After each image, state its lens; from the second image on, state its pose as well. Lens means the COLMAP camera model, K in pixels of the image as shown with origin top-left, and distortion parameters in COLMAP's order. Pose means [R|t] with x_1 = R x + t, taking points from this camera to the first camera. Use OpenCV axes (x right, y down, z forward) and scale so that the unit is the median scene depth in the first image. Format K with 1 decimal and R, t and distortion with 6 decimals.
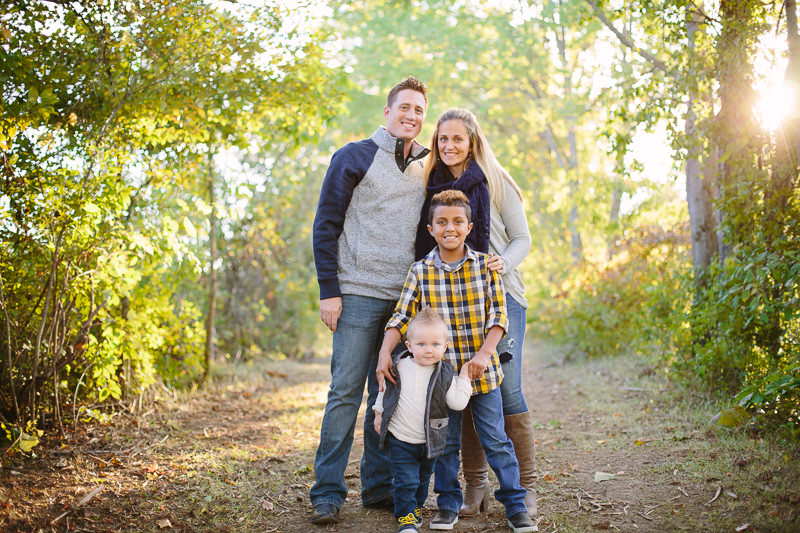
lens RADIAL K [[1205.6, 0, 400.5], [0, 1205.6, 280.3], [0, 0, 1]] dist [-0.131737, 0.071903]
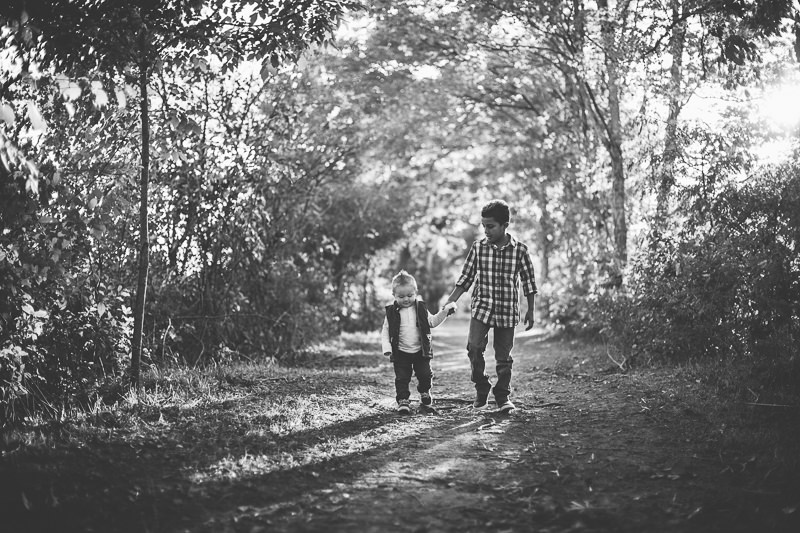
lens RADIAL K [[1205.6, 0, 400.5], [0, 1205.6, 280.3], [0, 0, 1]] dist [-0.131737, 0.071903]
pose [[0.999910, 0.003035, -0.013068, 0.000108], [-0.003107, 0.999980, -0.005488, 0.022145], [0.013051, 0.005528, 0.999900, 0.289564]]
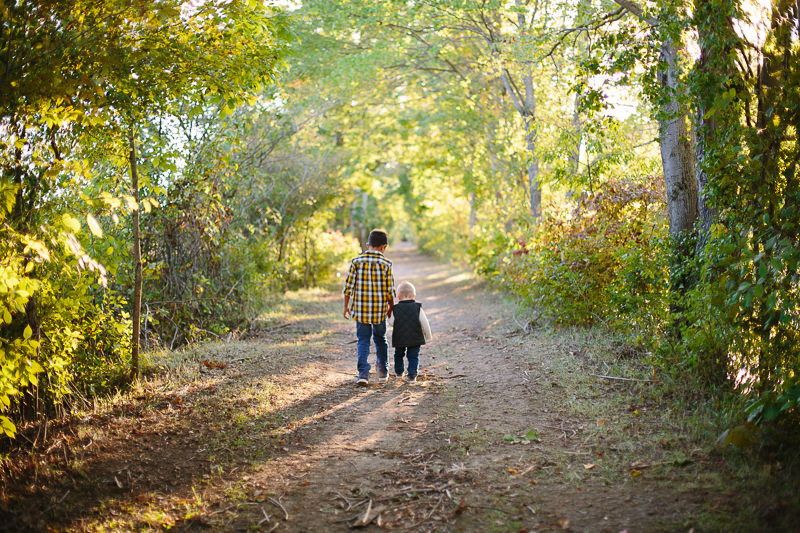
lens RADIAL K [[1205.6, 0, 400.5], [0, 1205.6, 280.3], [0, 0, 1]] dist [-0.131737, 0.071903]
pose [[0.998893, -0.028067, 0.037752, 0.003319], [0.025990, 0.998181, 0.054407, -0.028992], [-0.039211, -0.053366, 0.997805, 0.100020]]
